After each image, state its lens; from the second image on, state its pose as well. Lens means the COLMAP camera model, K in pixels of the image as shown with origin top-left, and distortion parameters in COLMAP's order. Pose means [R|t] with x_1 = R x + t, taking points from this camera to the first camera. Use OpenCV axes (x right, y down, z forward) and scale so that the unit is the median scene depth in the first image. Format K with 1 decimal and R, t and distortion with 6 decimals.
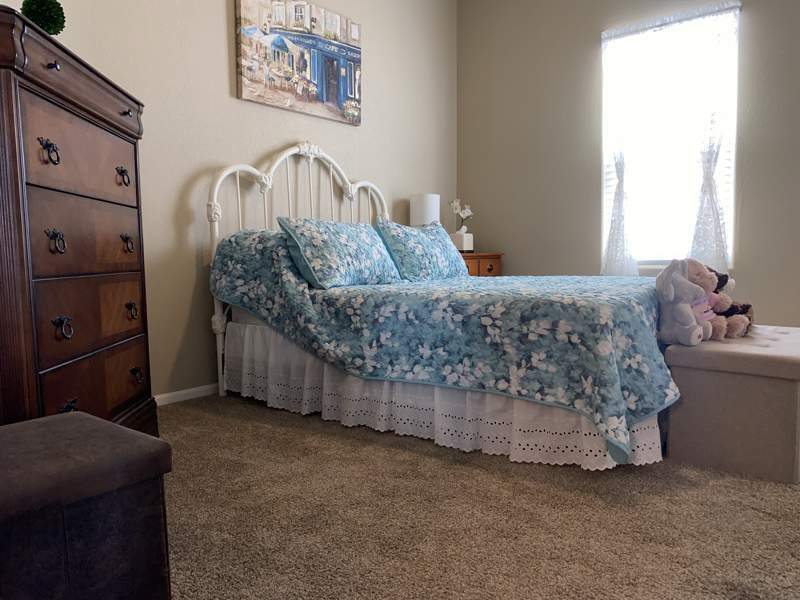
lens RADIAL K [[613.4, 0, 391.6], [0, 613.4, 296.8], [0, 0, 1]] dist [0.041559, -0.045403]
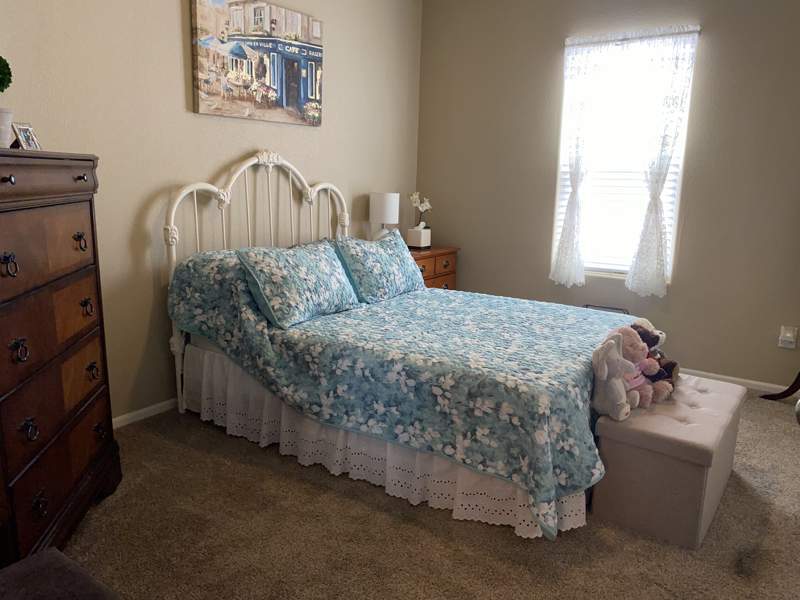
lens RADIAL K [[613.4, 0, 397.7], [0, 613.4, 295.3], [0, 0, 1]] dist [0.041559, -0.045403]
pose [[0.996533, 0.021336, 0.080414, -0.002344], [-0.031032, 0.992127, 0.121333, -0.174525], [-0.077192, -0.123407, 0.989349, -0.023199]]
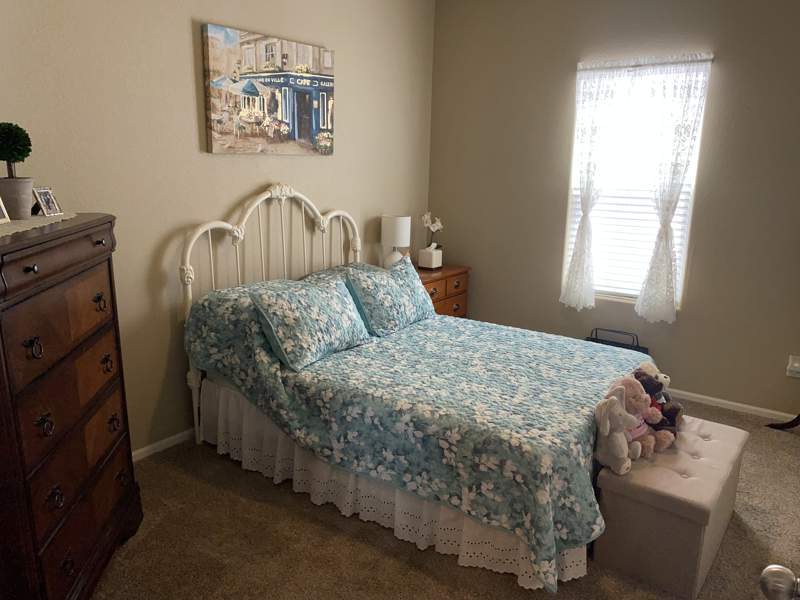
lens RADIAL K [[613.4, 0, 400.1], [0, 613.4, 303.7], [0, 0, 1]] dist [0.041559, -0.045403]
pose [[0.998015, 0.018660, 0.060155, 0.003570], [-0.028015, 0.986941, 0.158630, -0.263574], [-0.056409, -0.160000, 0.985504, -0.032496]]
